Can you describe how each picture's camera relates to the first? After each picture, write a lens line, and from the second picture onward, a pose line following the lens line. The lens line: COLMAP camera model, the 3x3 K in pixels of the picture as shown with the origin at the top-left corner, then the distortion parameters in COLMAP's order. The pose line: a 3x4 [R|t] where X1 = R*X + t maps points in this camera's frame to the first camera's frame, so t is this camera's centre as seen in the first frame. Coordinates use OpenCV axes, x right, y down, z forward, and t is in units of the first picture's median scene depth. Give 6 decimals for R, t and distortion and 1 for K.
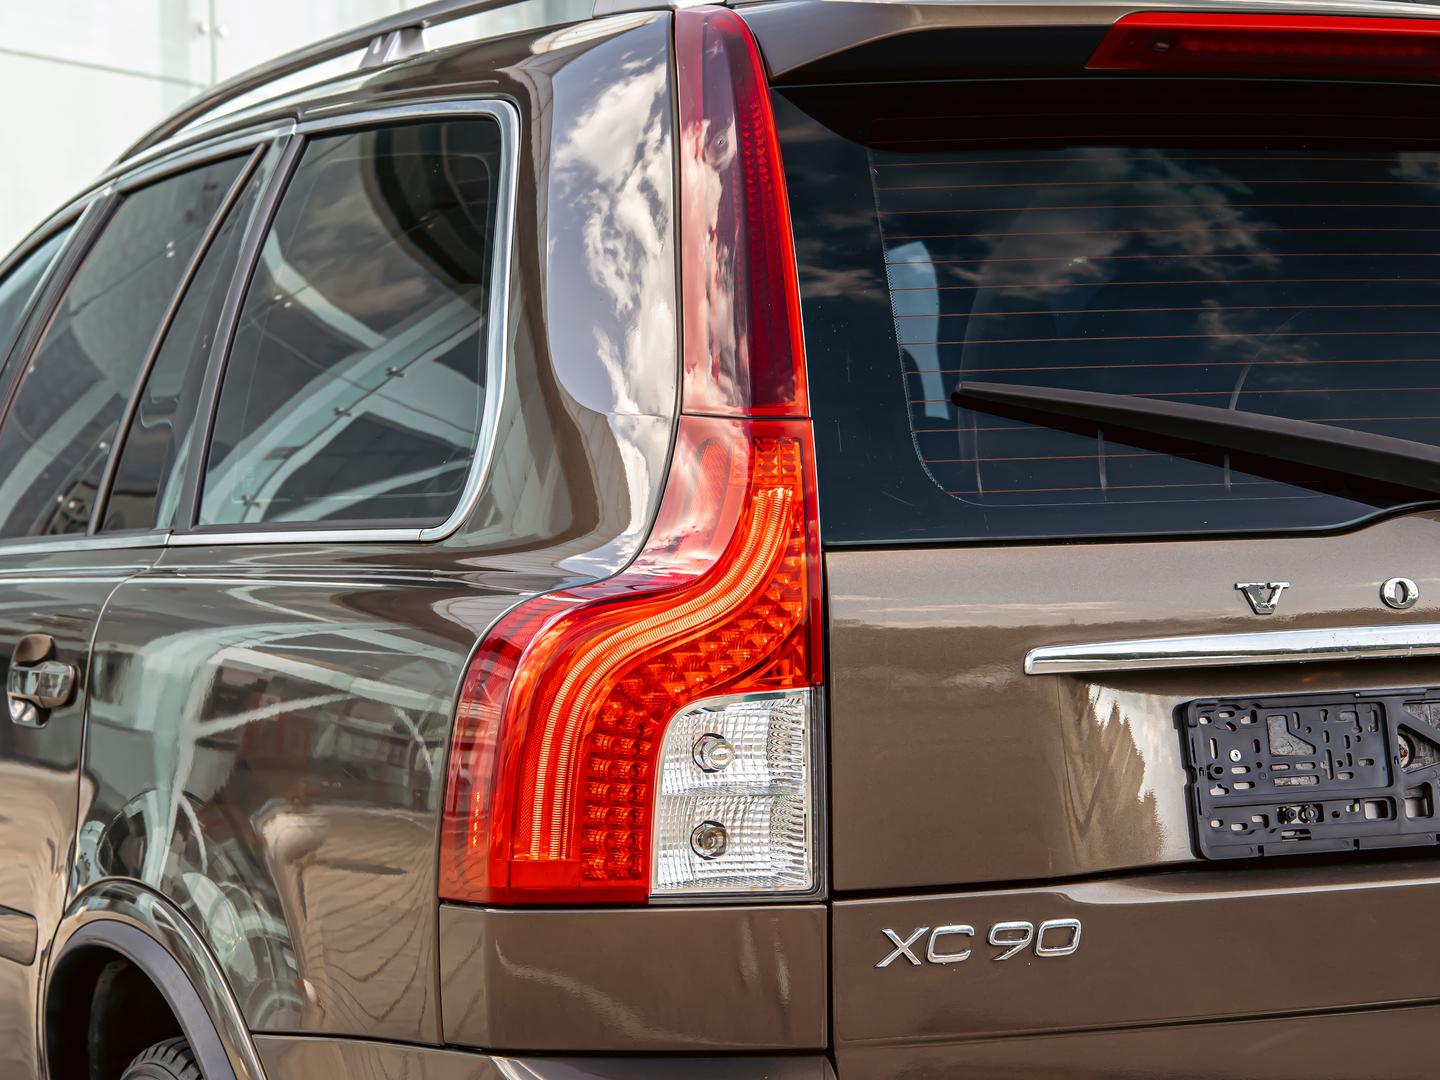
lens RADIAL K [[3993.6, 0, 718.7], [0, 3993.6, 547.1], [0, 0, 1]] dist [-0.058687, 0.000000]
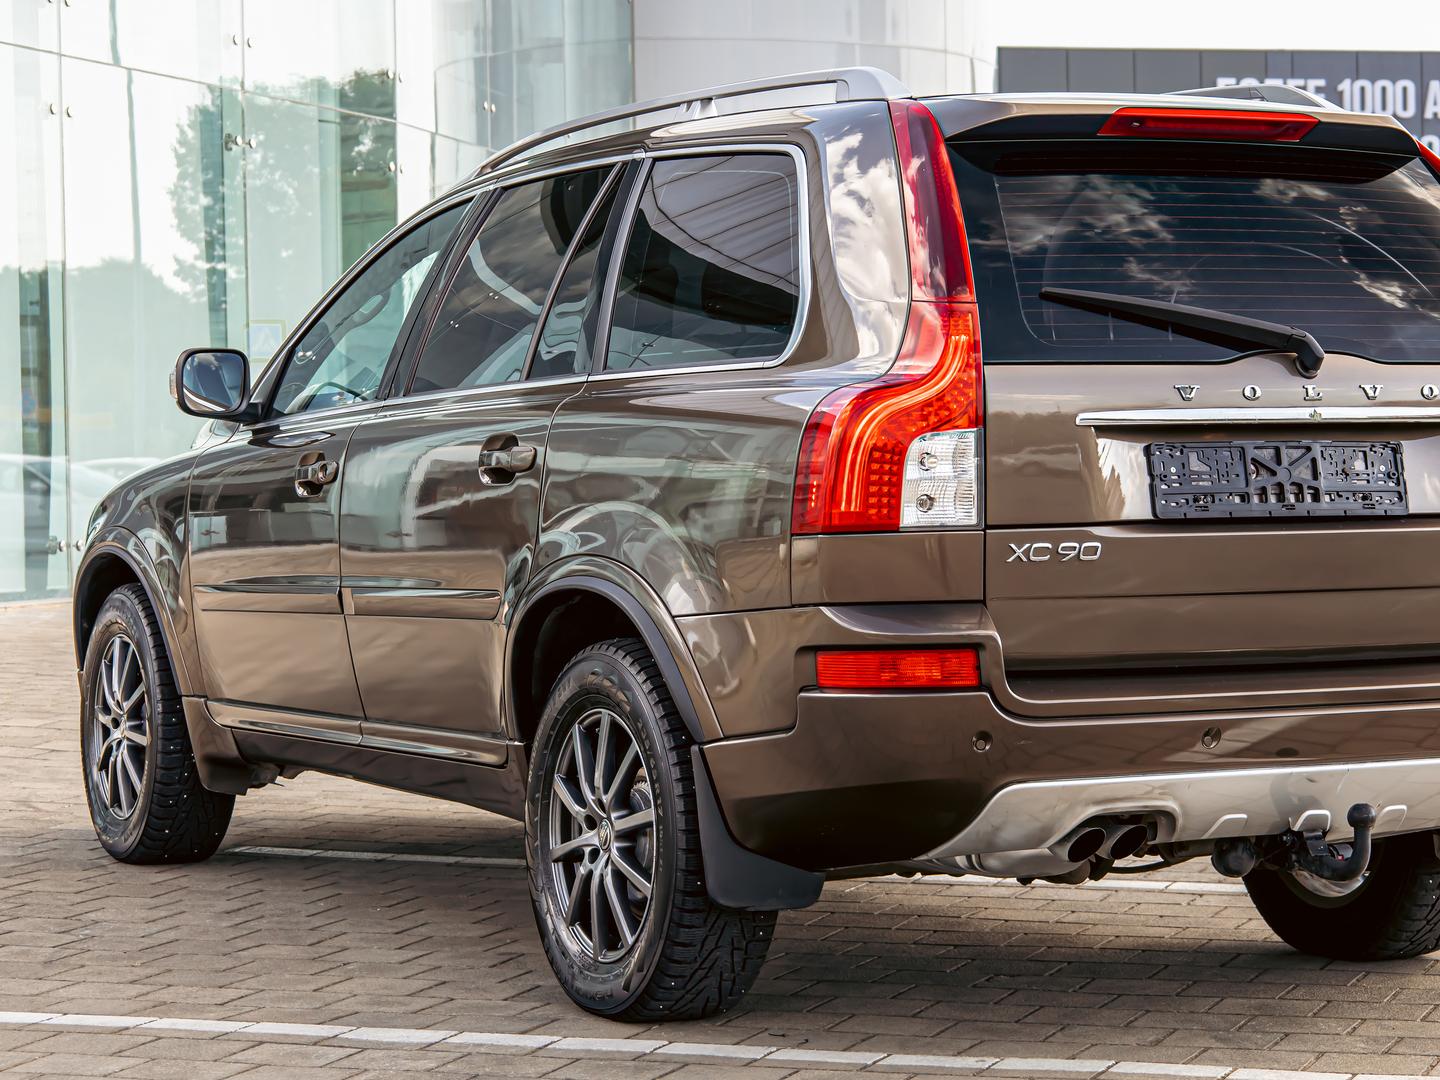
lens RADIAL K [[3993.6, 0, 723.4], [0, 3993.6, 535.7], [0, 0, 1]] dist [-0.058687, 0.000000]
pose [[0.999016, 0.008898, 0.043443, -0.194432], [-0.008883, 0.999960, -0.000538, 0.090092], [-0.043446, 0.000151, 0.999056, -1.065737]]
